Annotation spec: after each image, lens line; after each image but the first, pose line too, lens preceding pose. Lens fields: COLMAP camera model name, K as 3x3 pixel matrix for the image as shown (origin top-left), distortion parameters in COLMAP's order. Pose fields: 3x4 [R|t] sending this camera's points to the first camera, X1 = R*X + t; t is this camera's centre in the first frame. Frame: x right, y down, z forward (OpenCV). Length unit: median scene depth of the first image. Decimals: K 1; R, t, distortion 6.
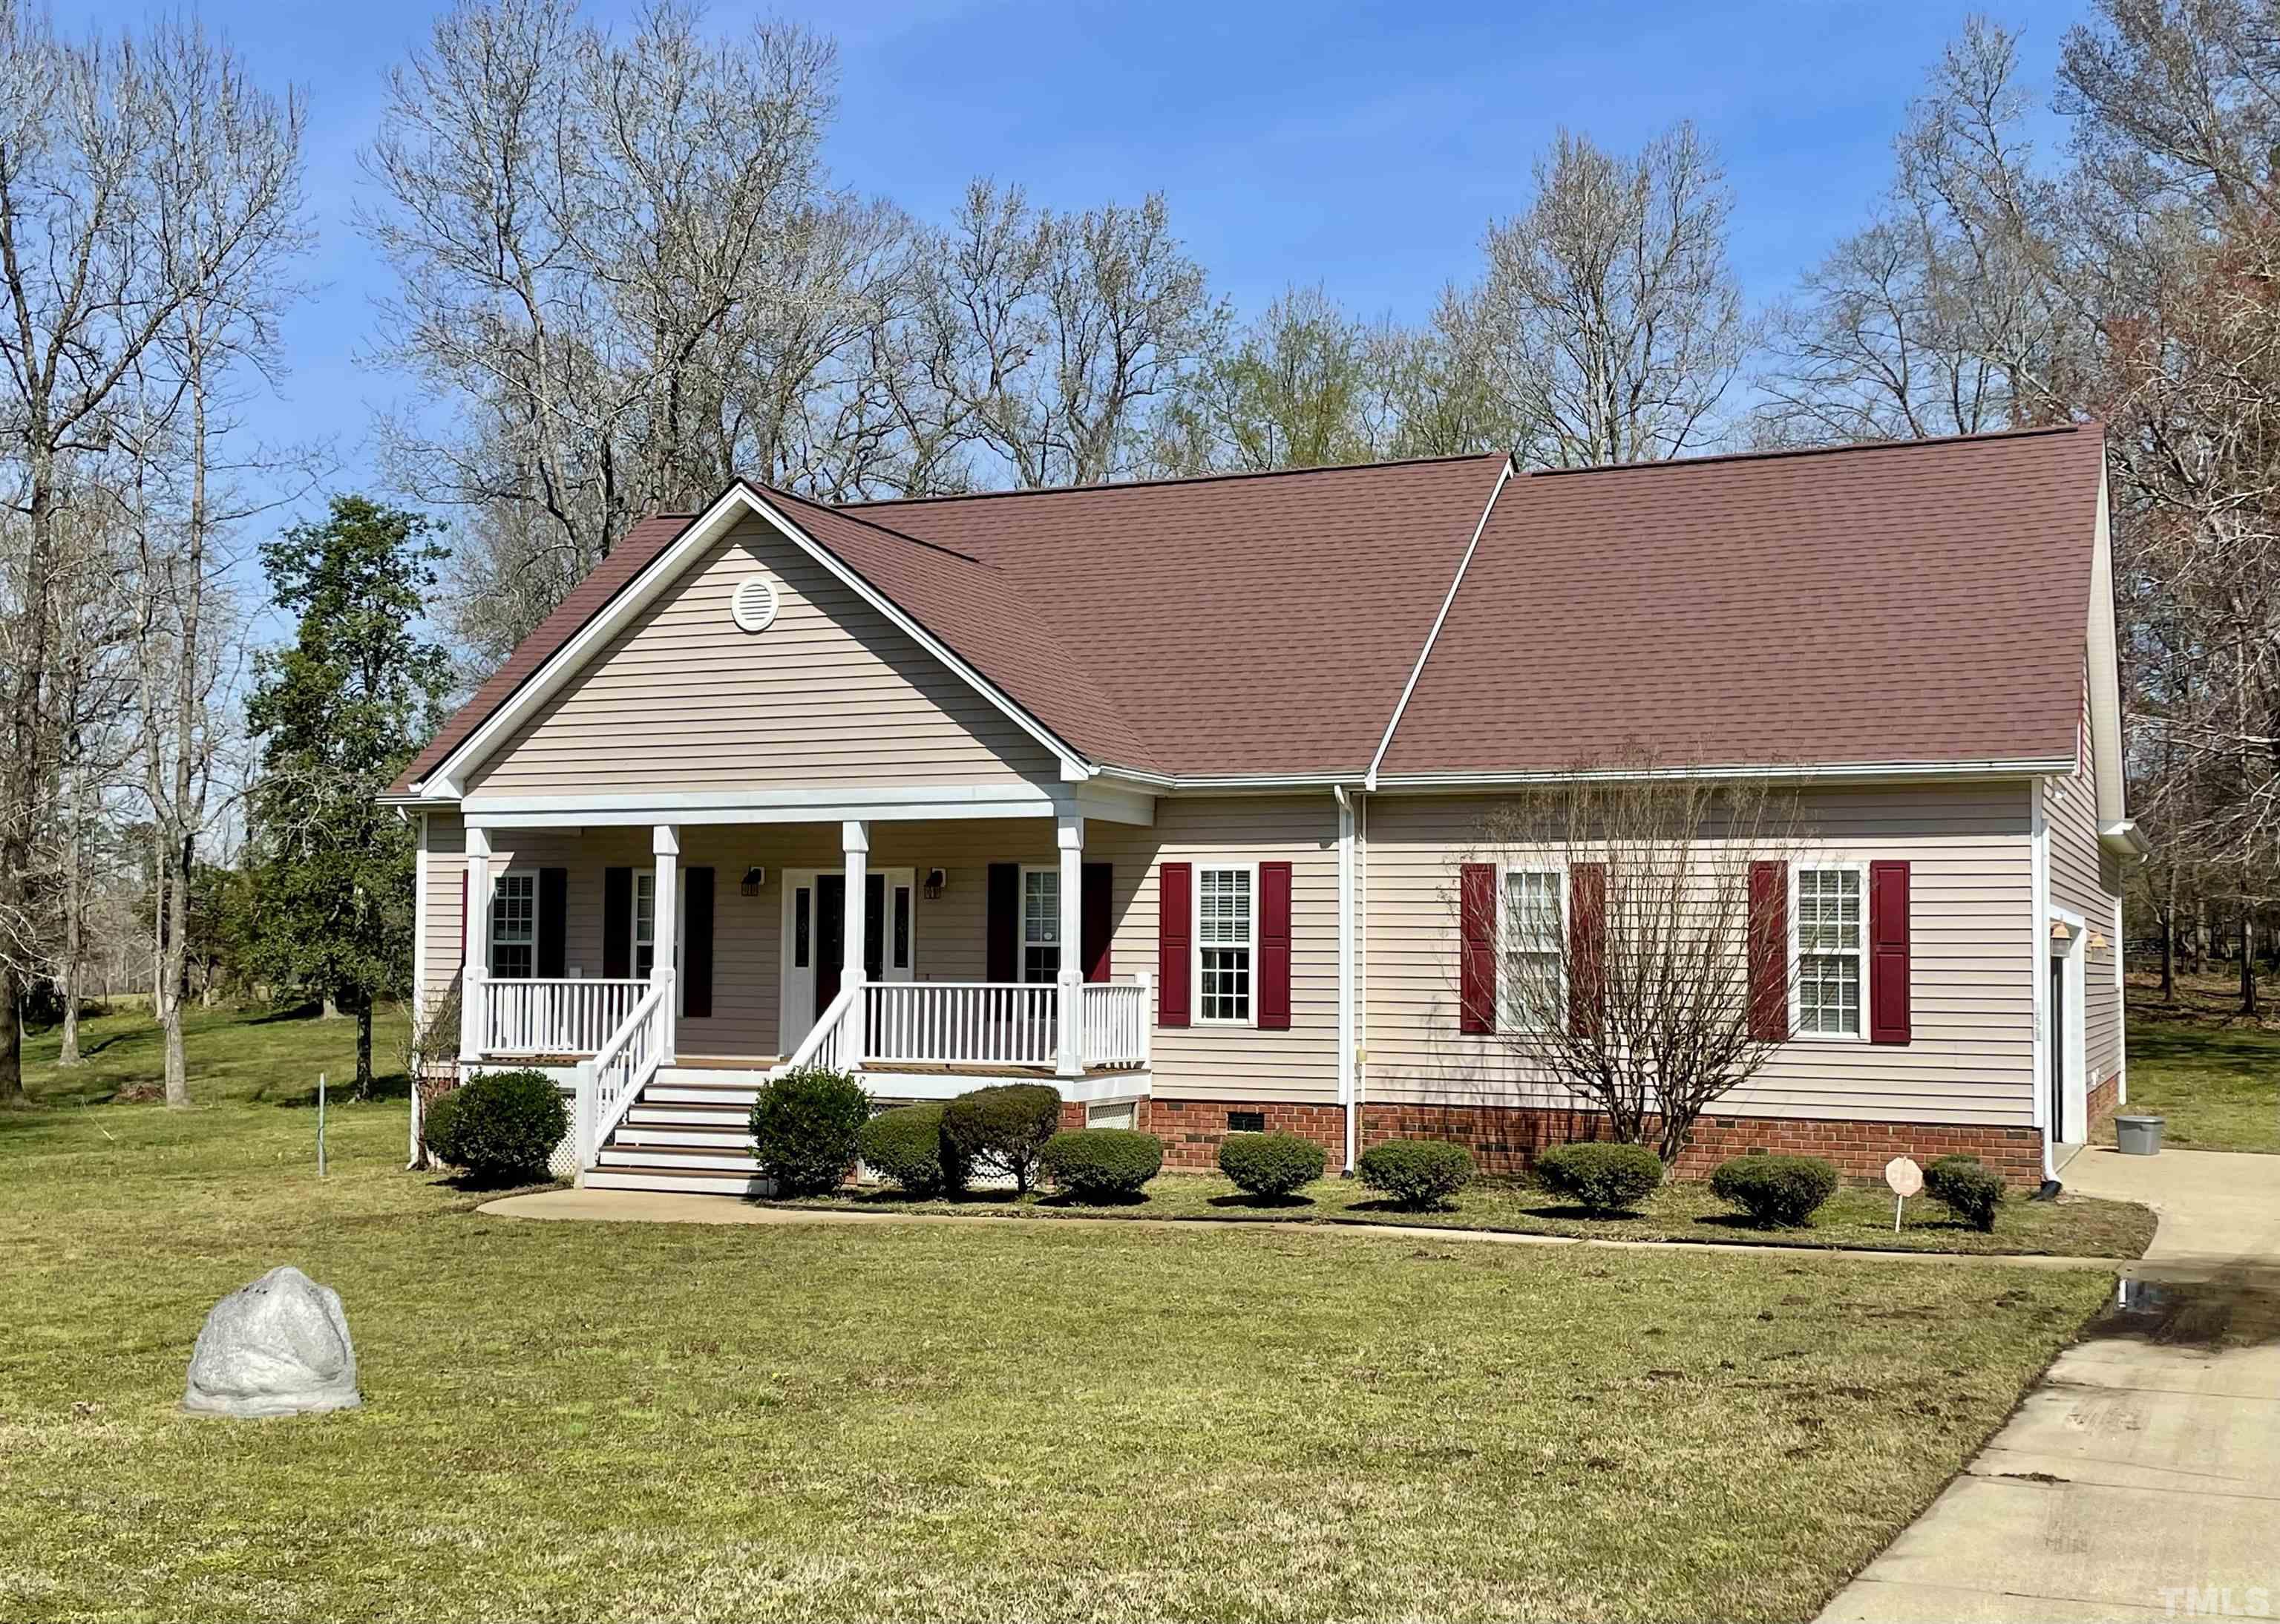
lens RADIAL K [[2478.8, 0, 1140.0], [0, 2478.8, 864.5], [0, 0, 1]] dist [0.111962, -0.125738]
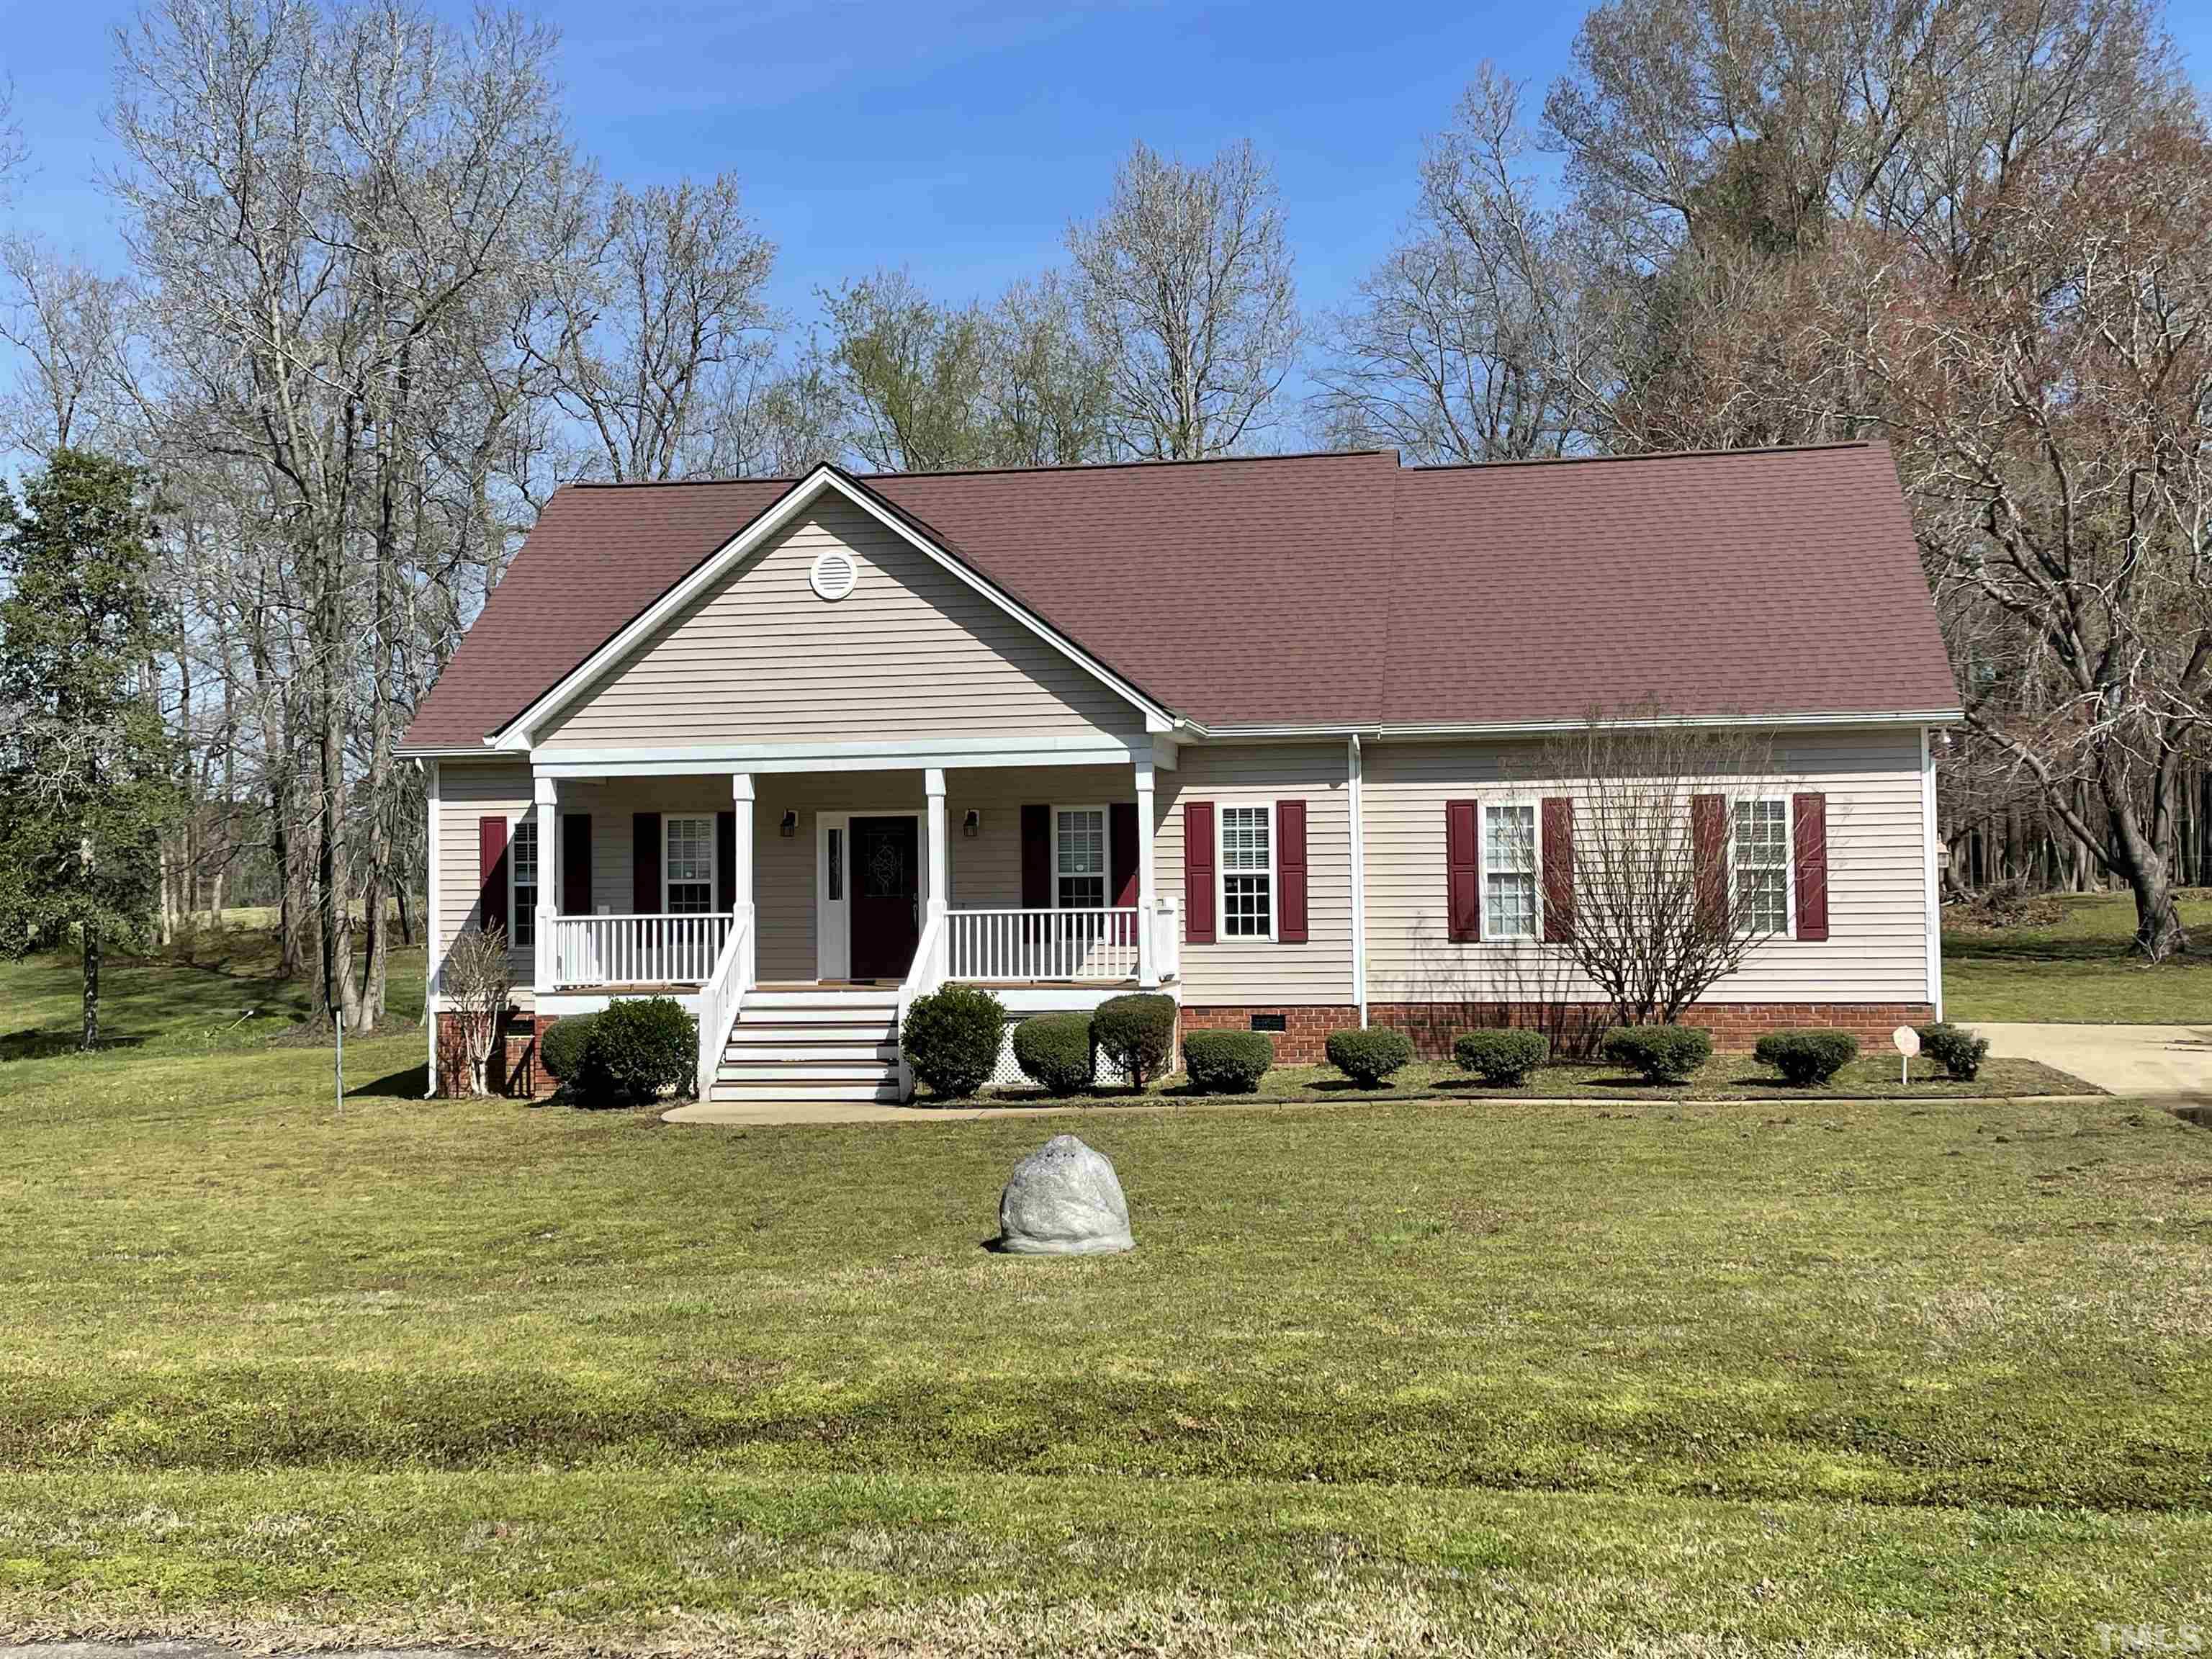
lens RADIAL K [[2344.8, 0, 1106.0], [0, 2344.8, 829.5], [0, 0, 1]] dist [0.089805, 0.001249]
pose [[0.972996, -0.014561, 0.230362, -0.287006], [0.012163, 0.999856, 0.011827, -0.001402], [-0.230501, -0.008706, 0.973033, -0.058243]]
